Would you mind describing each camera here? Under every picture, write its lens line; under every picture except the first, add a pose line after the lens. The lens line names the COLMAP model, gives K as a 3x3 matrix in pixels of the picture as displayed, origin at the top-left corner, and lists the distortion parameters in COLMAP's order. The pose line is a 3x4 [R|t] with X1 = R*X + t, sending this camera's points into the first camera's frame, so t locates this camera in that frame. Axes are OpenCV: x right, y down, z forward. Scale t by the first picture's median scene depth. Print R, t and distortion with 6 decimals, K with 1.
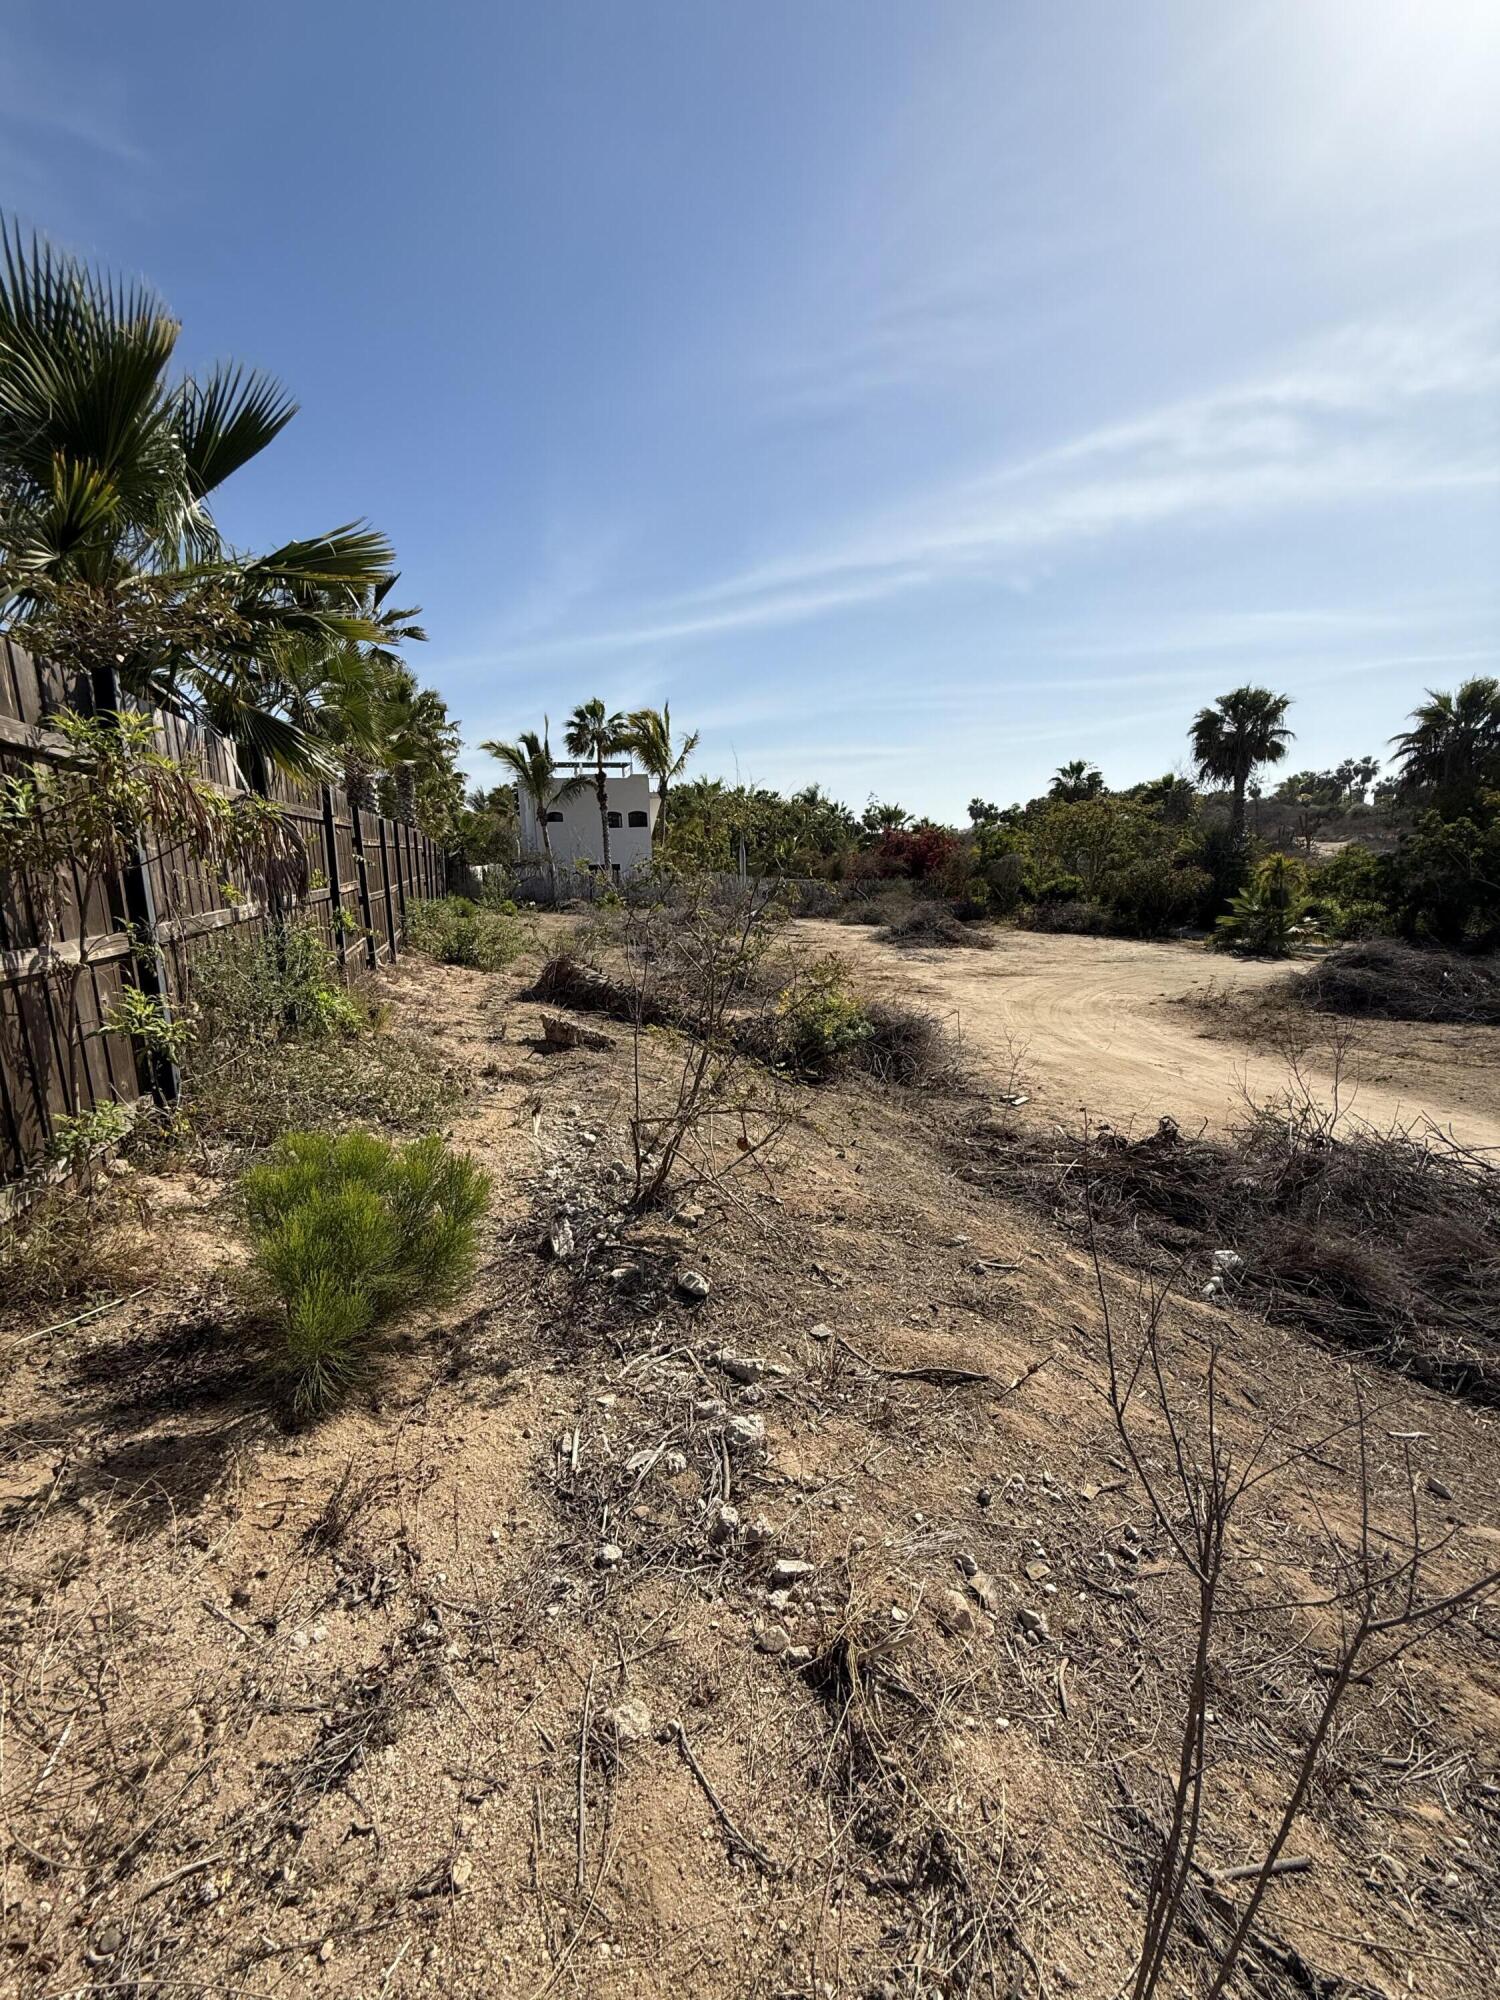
lens RADIAL K [[794.8, 0, 752.2], [0, 794.8, 994.0], [0, 0, 1]] dist [-0.000247, 0.000470]
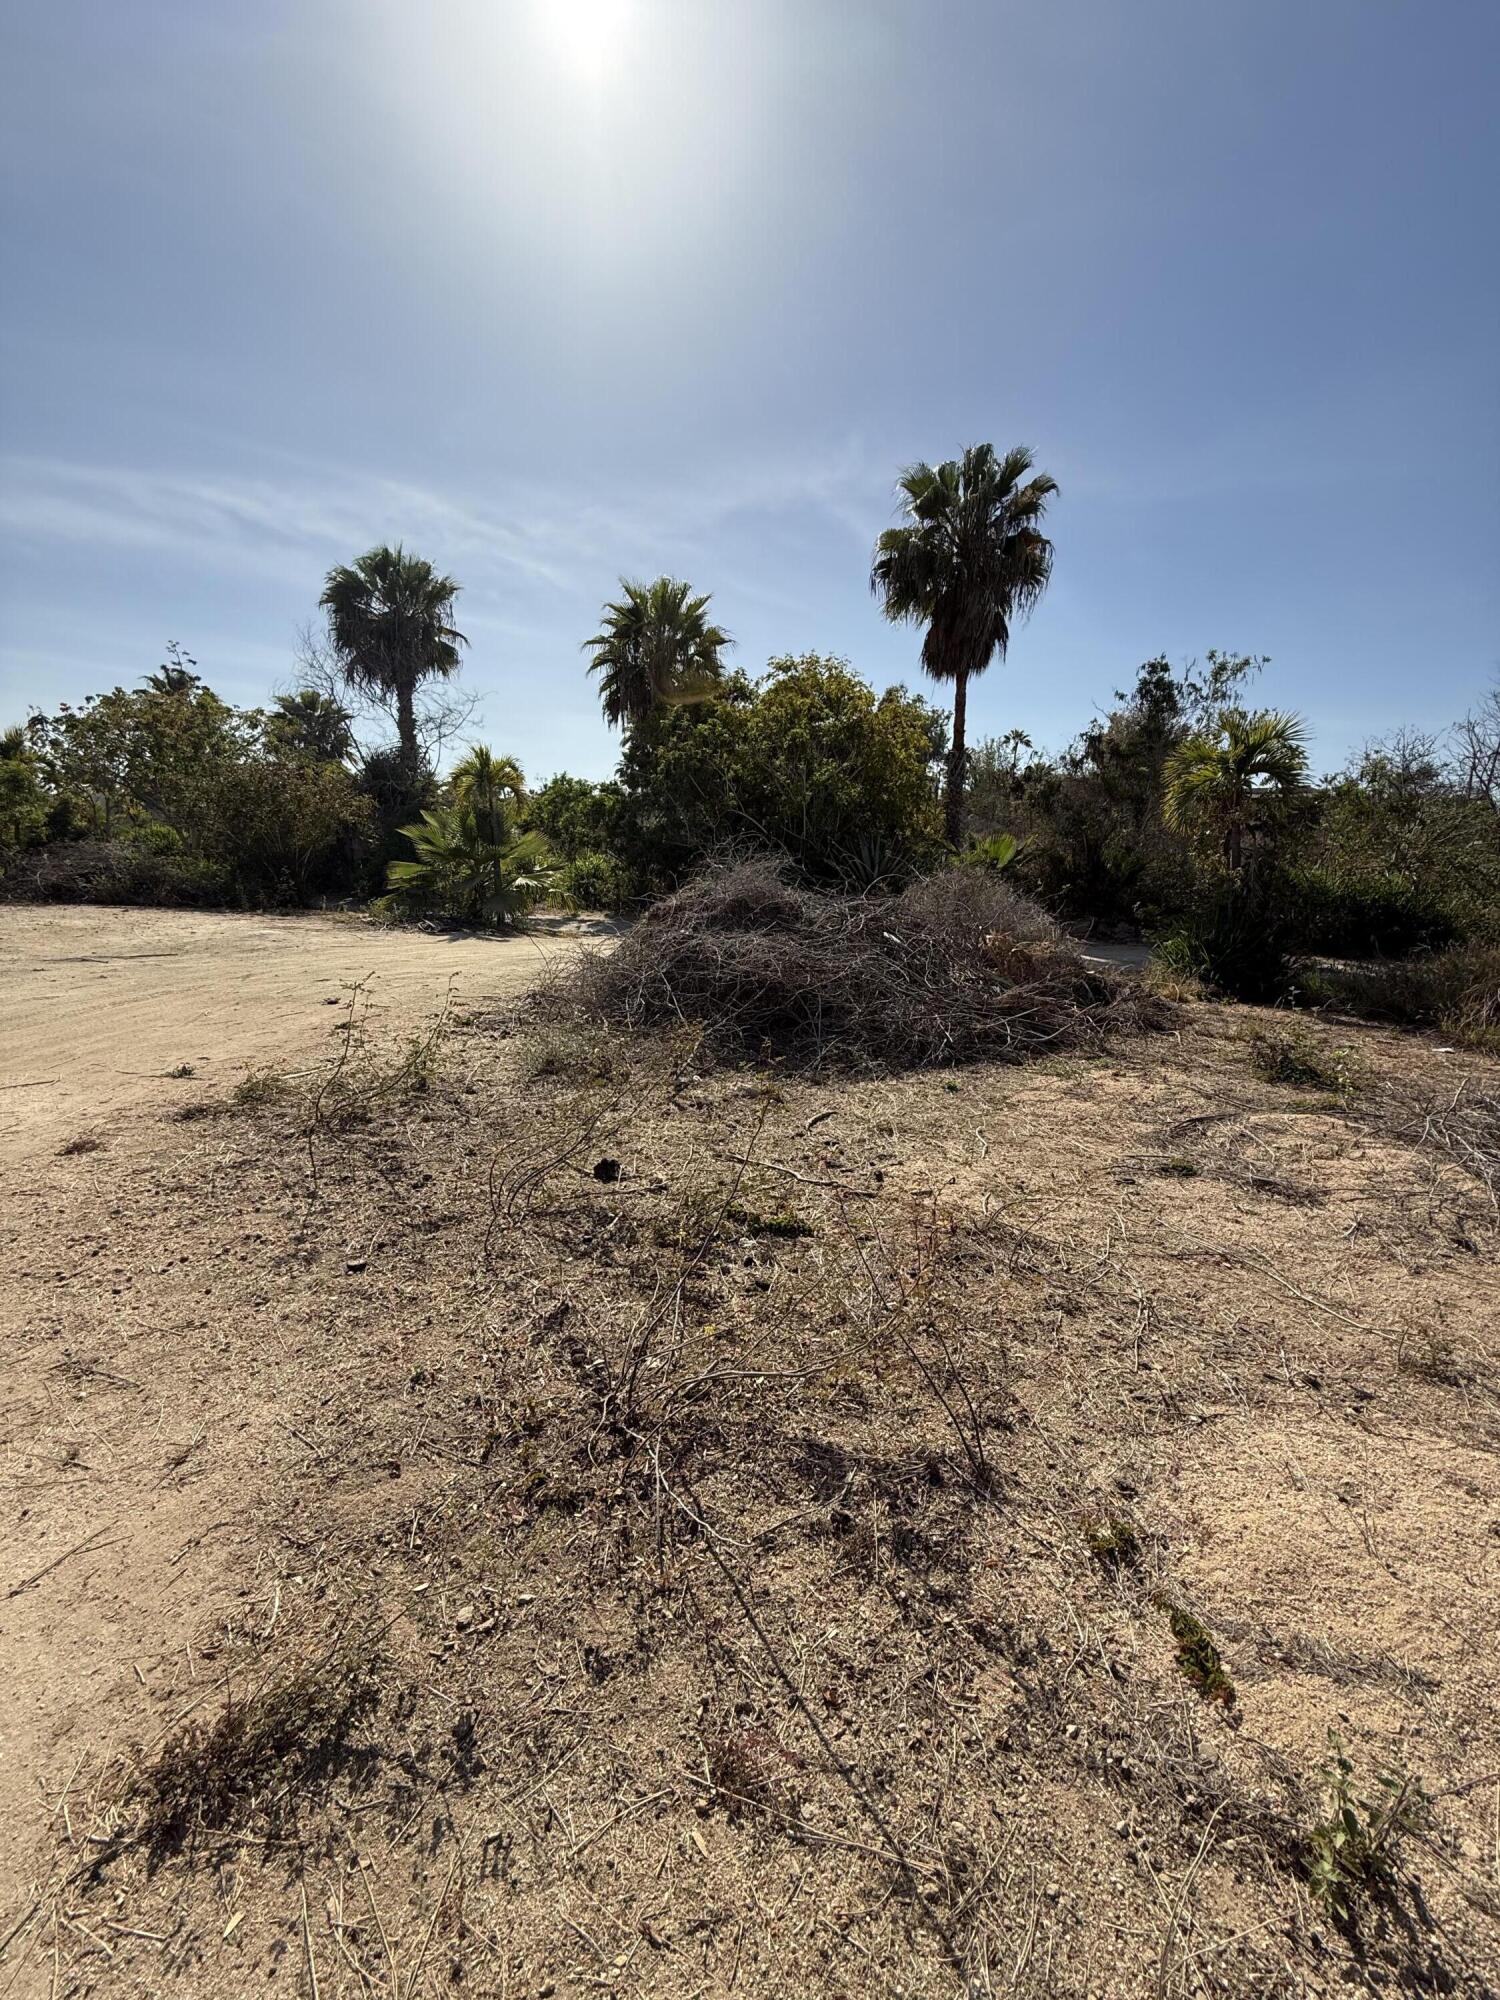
lens RADIAL K [[794.8, 0, 752.2], [0, 794.8, 994.0], [0, 0, 1]] dist [-0.000247, 0.000470]
pose [[0.591622, -0.091281, 0.801031, 1.065369], [0.092156, 0.994714, 0.045288, -0.046876], [-0.800931, 0.047026, 0.596907, 1.775002]]
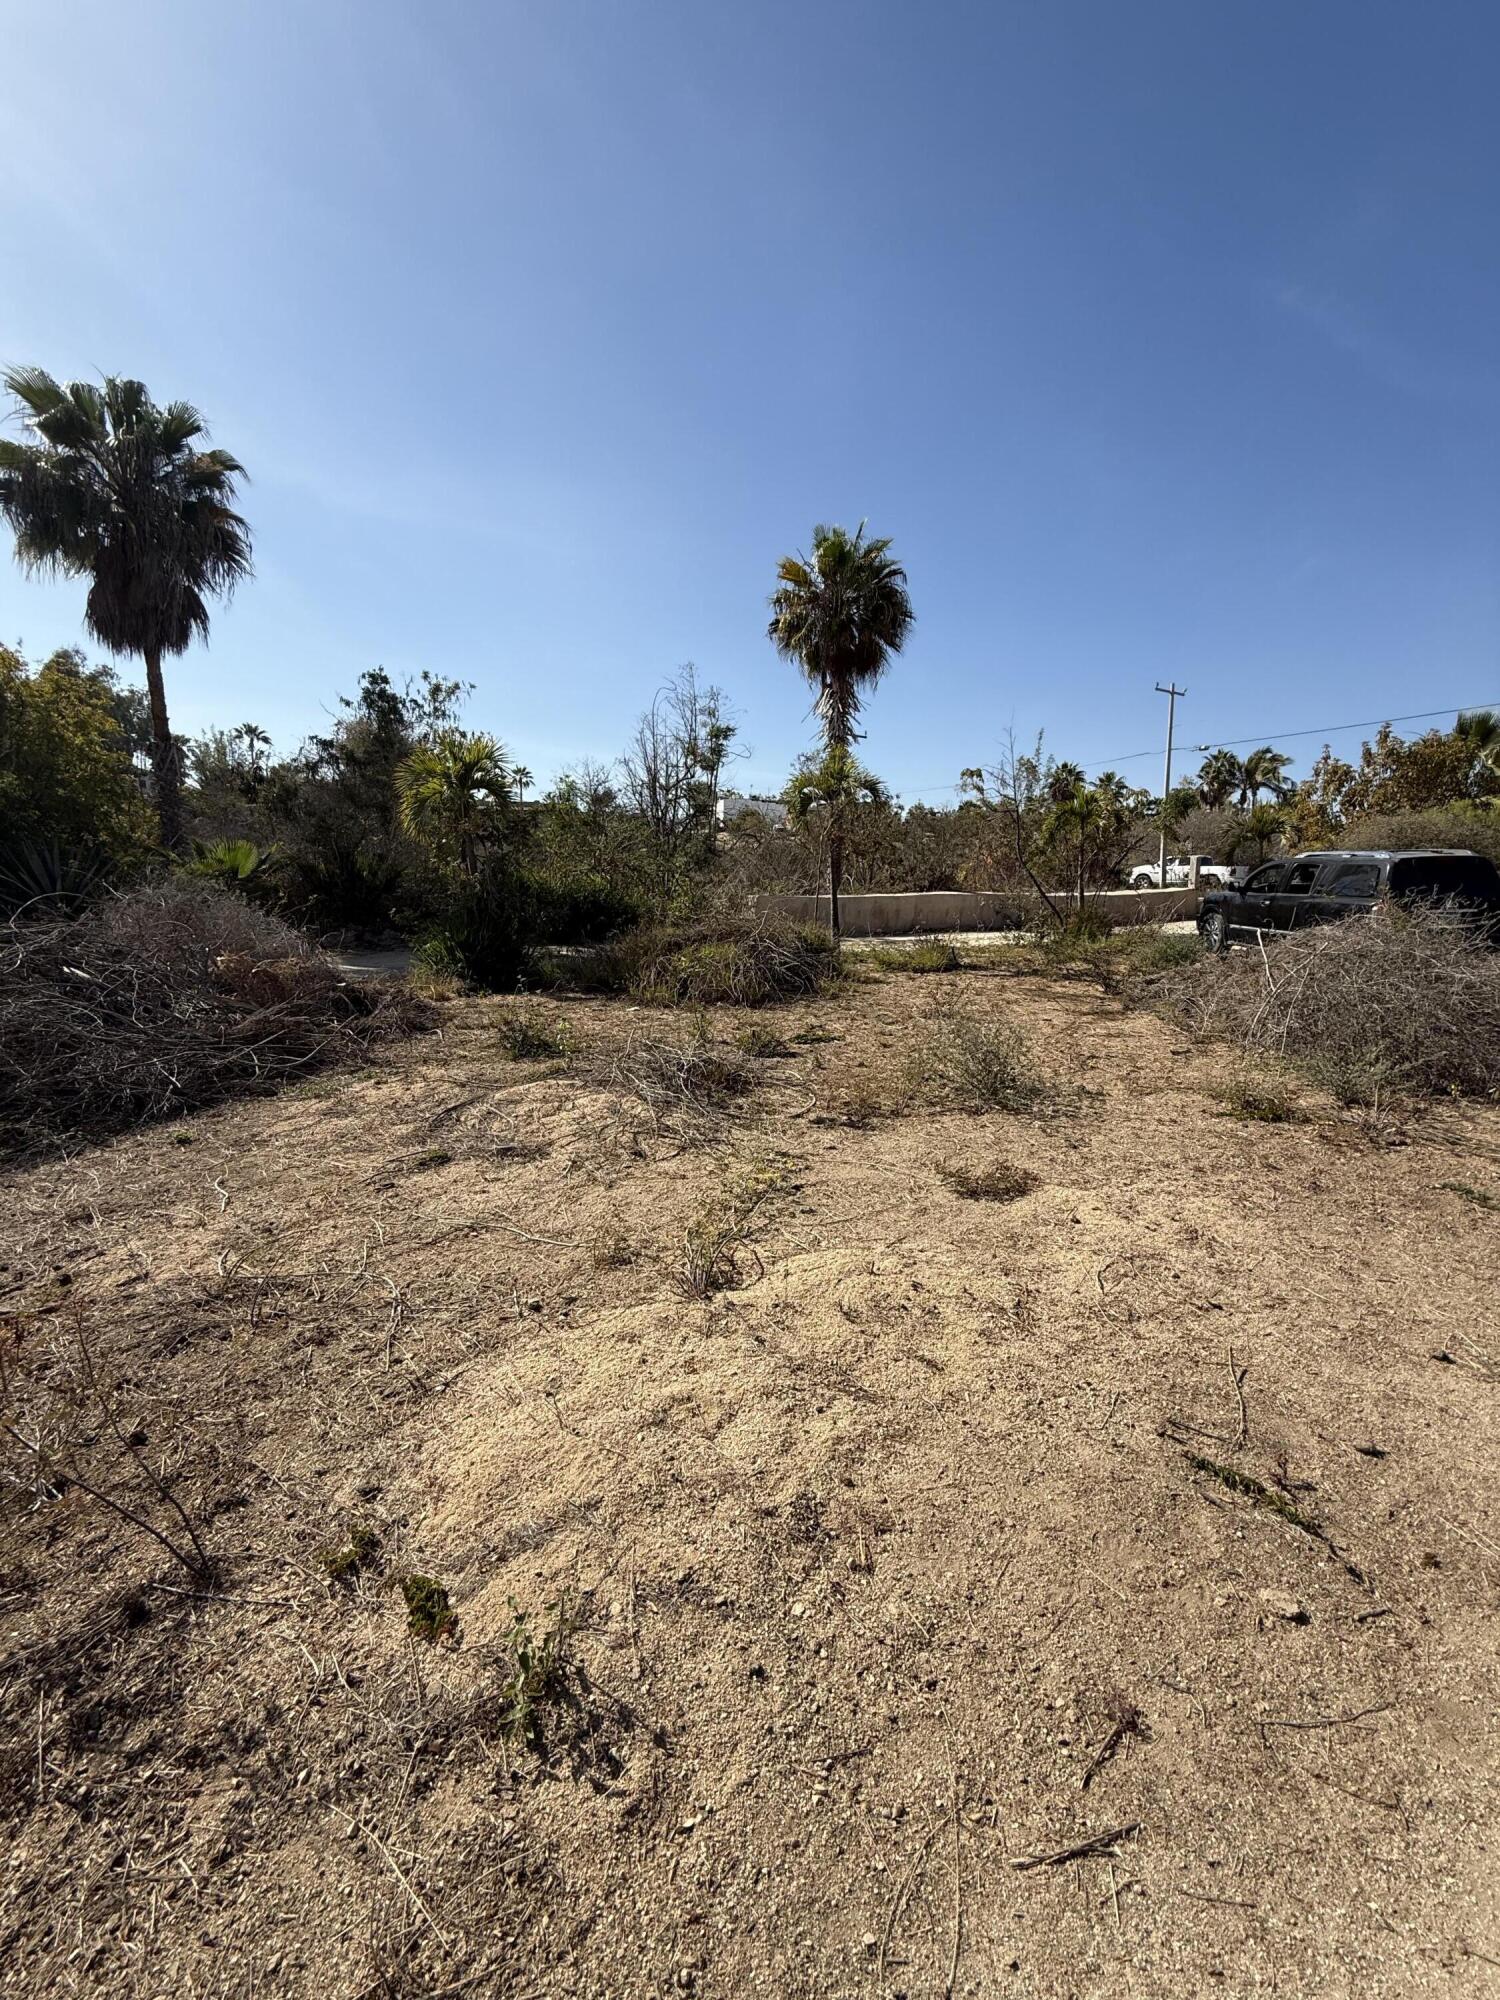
lens RADIAL K [[794.8, 0, 752.2], [0, 794.8, 994.0], [0, 0, 1]] dist [-0.000247, 0.000470]
pose [[-0.215721, -0.115511, 0.969599, 1.066385], [0.168750, 0.973627, 0.153536, -0.044472], [-0.961763, 0.196741, -0.190539, 1.750221]]
